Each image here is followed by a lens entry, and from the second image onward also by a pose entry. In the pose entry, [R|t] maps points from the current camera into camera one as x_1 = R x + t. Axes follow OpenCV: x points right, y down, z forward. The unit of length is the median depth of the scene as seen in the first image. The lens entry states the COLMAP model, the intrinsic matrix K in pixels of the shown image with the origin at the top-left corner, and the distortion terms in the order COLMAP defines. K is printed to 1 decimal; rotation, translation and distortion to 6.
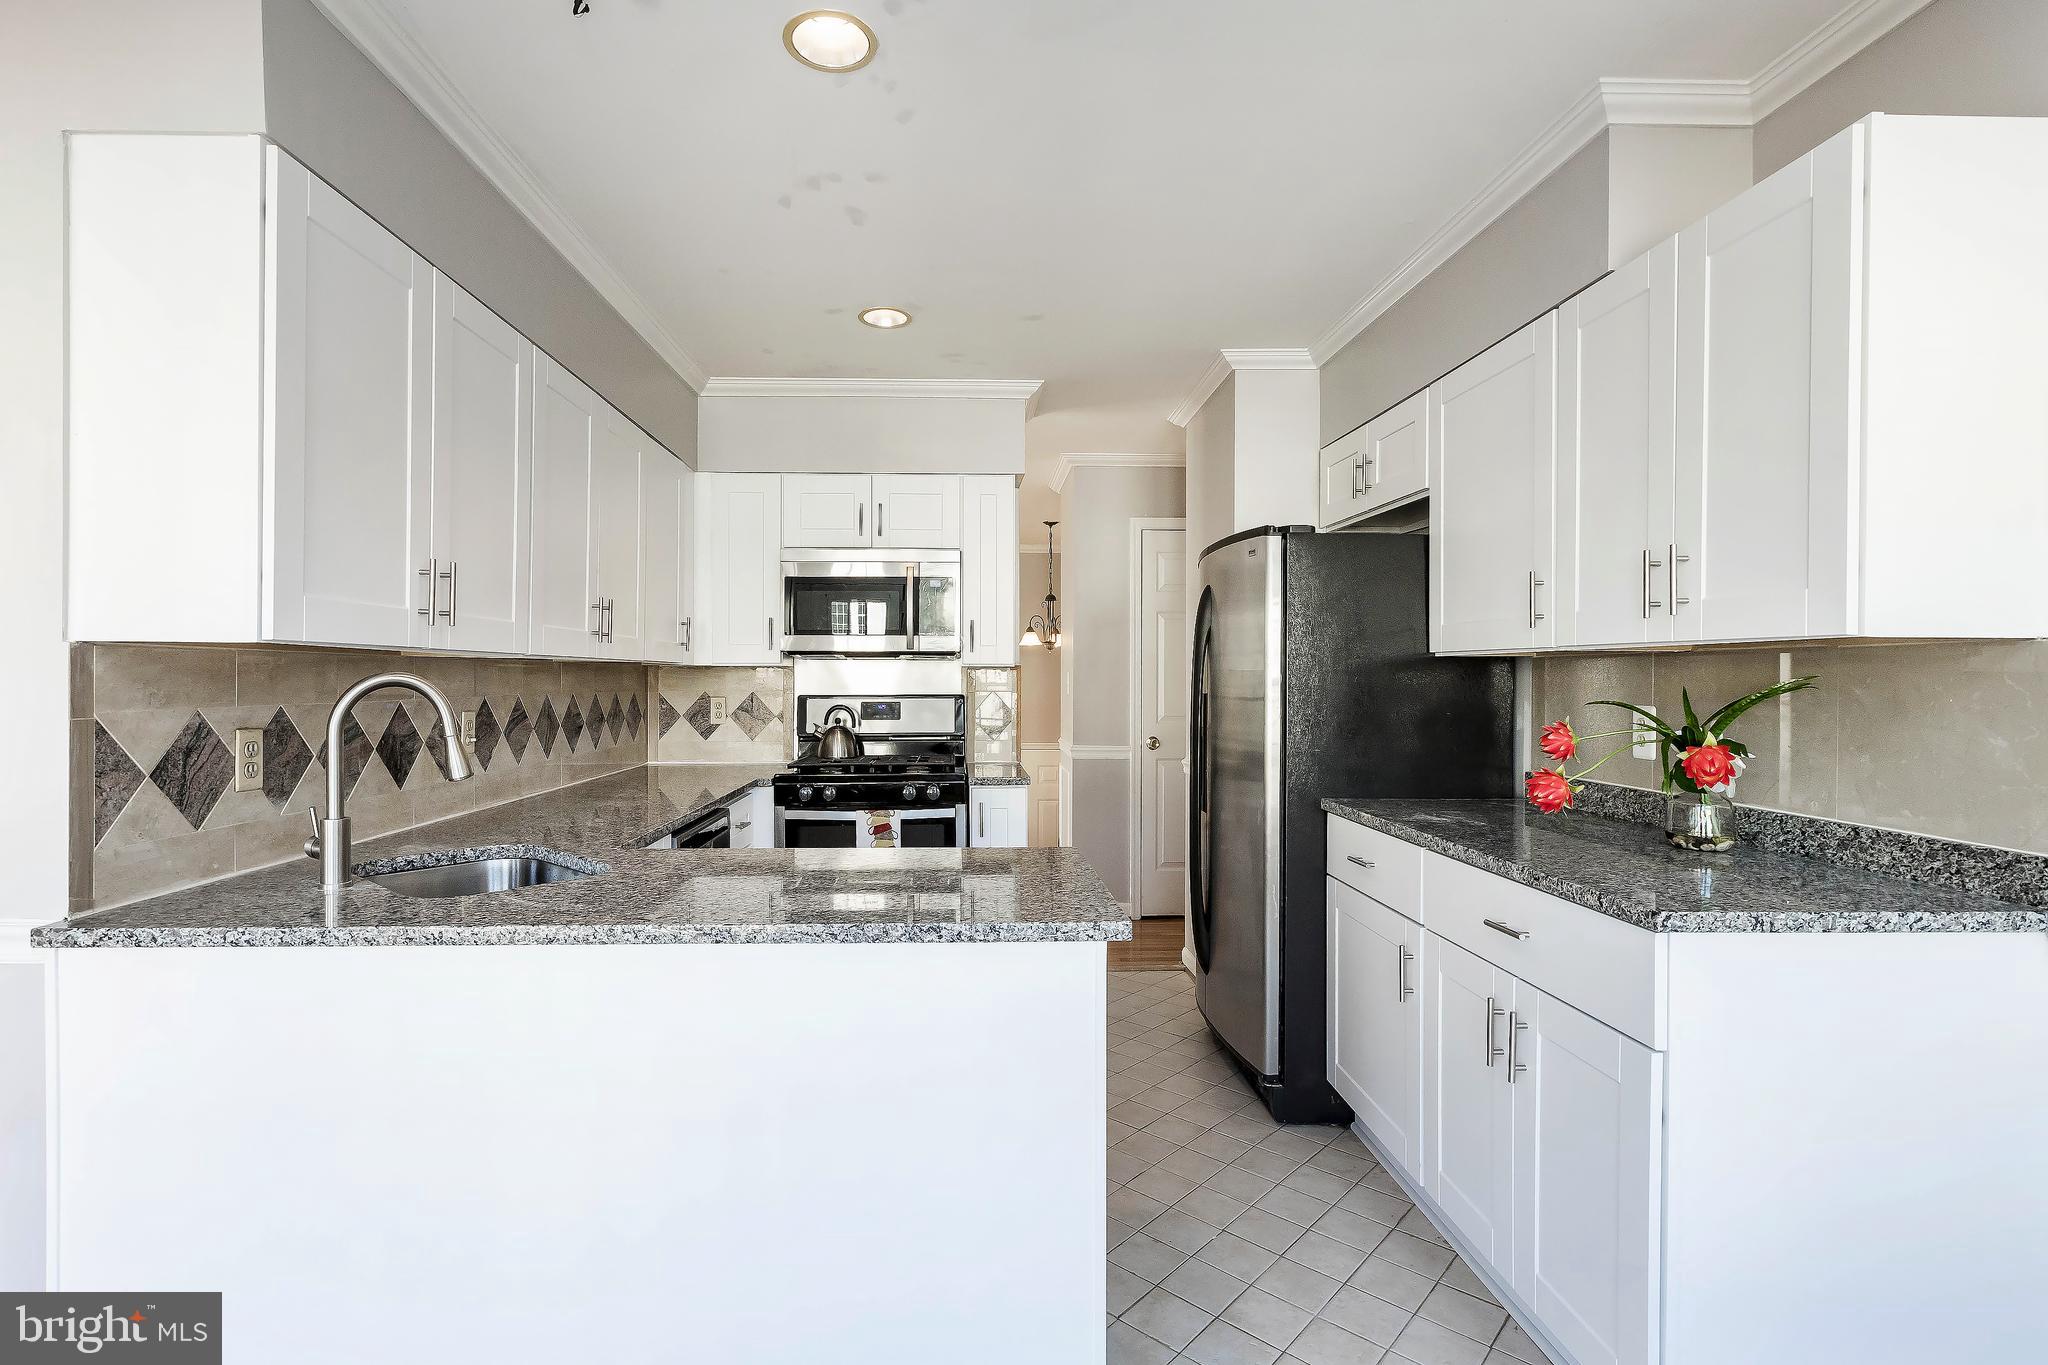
lens RADIAL K [[985.5, 0, 1041.1], [0, 985.5, 687.9], [0, 0, 1]] dist [0.001216, 0.000197]
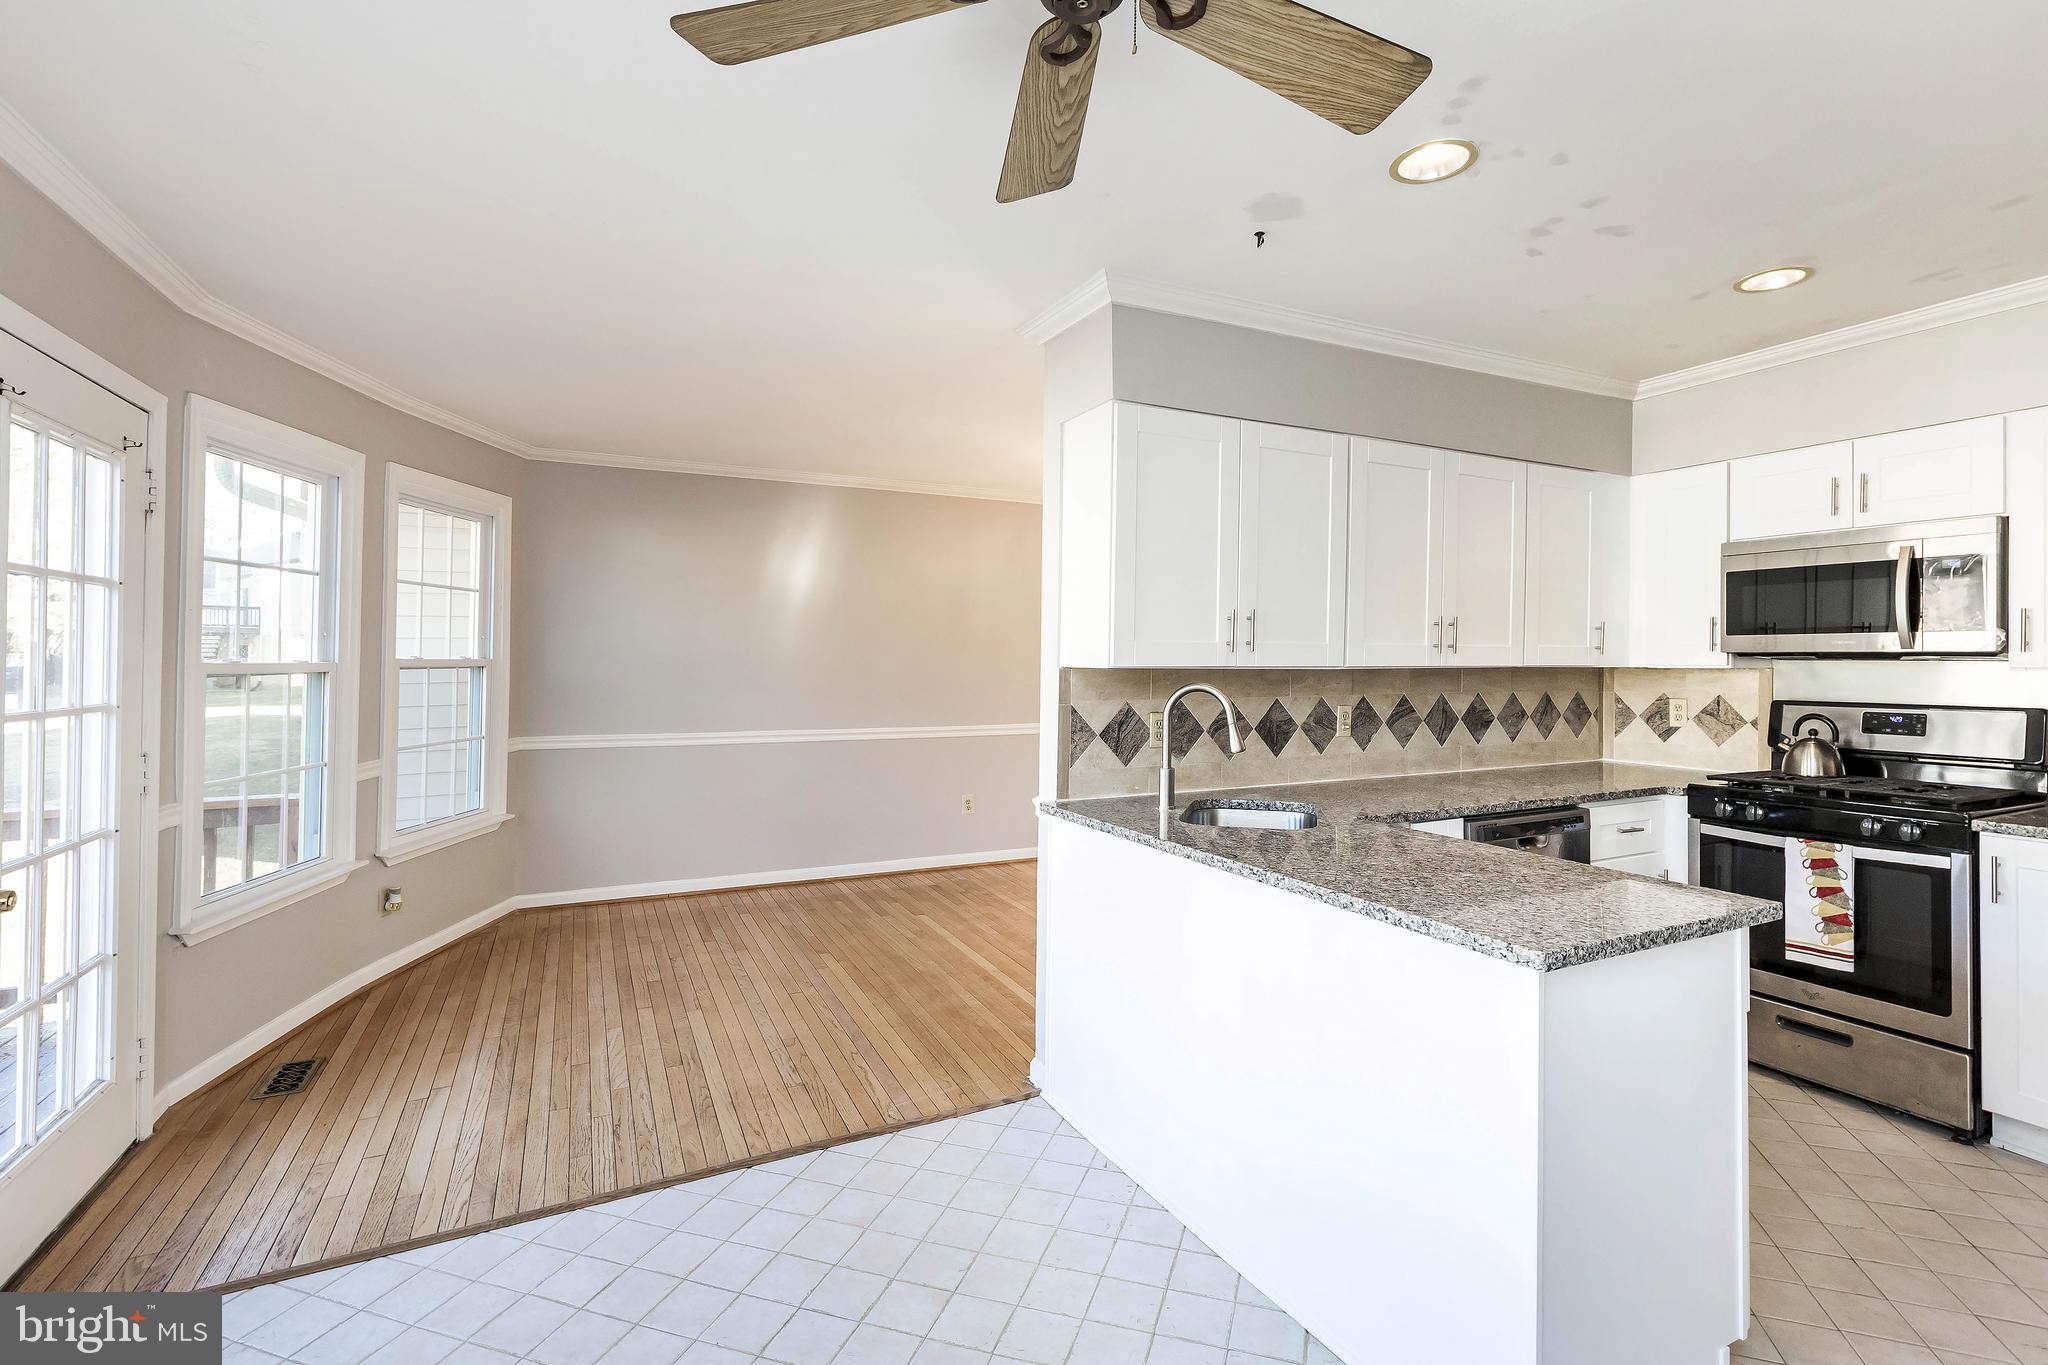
lens RADIAL K [[913.3, 0, 1023.7], [0, 913.3, 656.7], [0, 0, 1]] dist [0.002469, 0.000396]
pose [[0.424370, -0.002045, -0.905487, 0.382489], [-0.013947, 0.999864, -0.008795, -0.027193], [0.905382, 0.016361, 0.424283, 0.063200]]
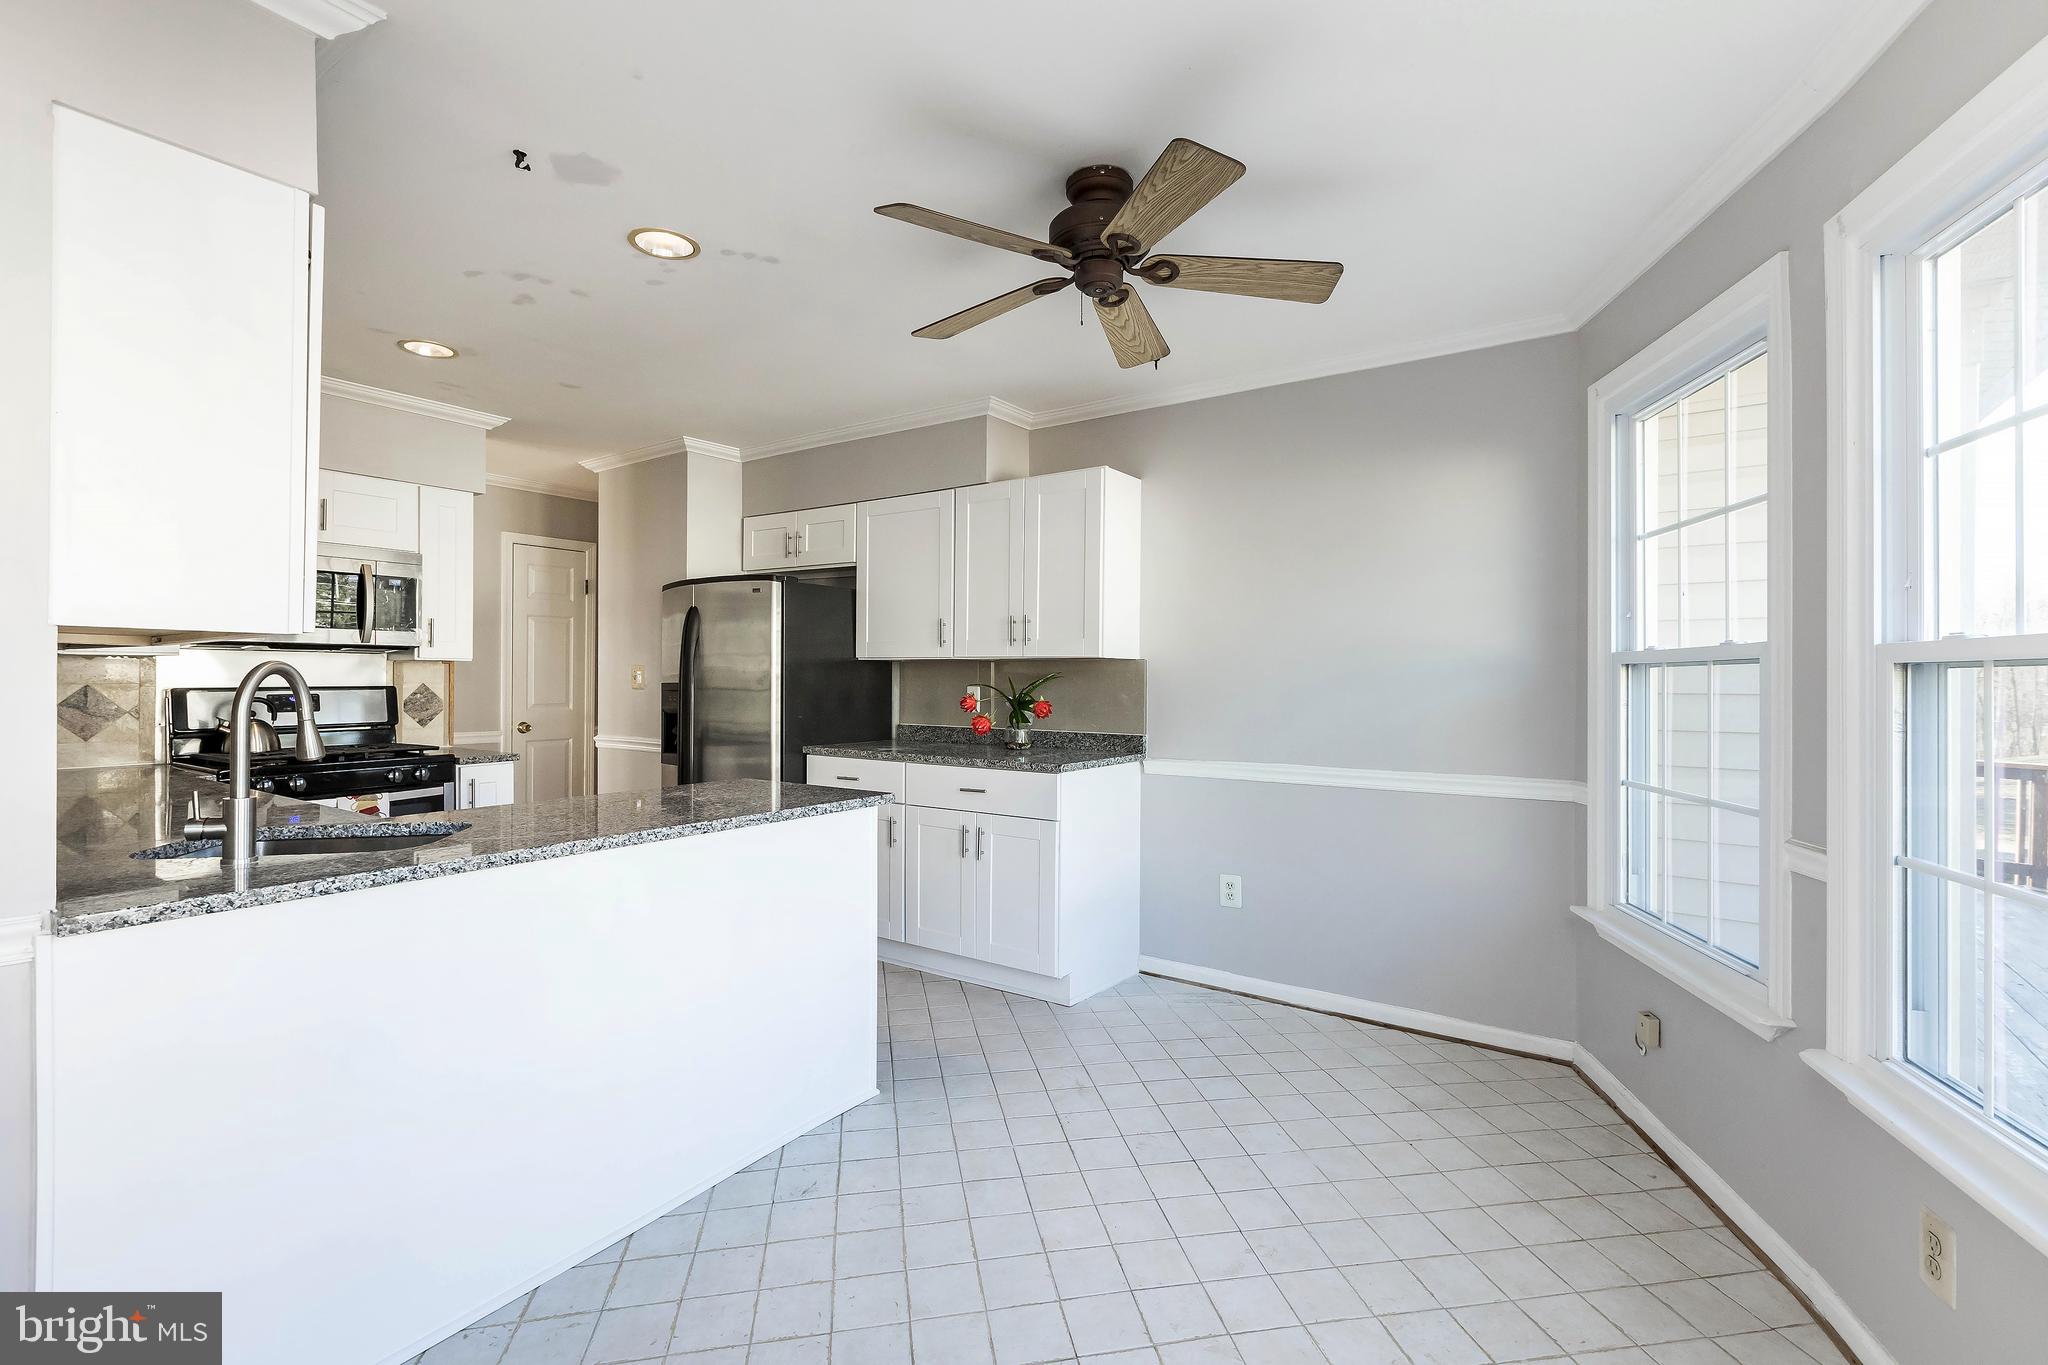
lens RADIAL K [[778.3, 0, 1024.0], [0, 778.3, 682.5], [0, 0, 1]] dist [0.001373, 0.000191]
pose [[0.649379, -0.004258, 0.760453, -0.502831], [0.003270, 0.999991, 0.002806, 0.005098], [-0.760458, 0.000665, 0.649387, -0.119492]]
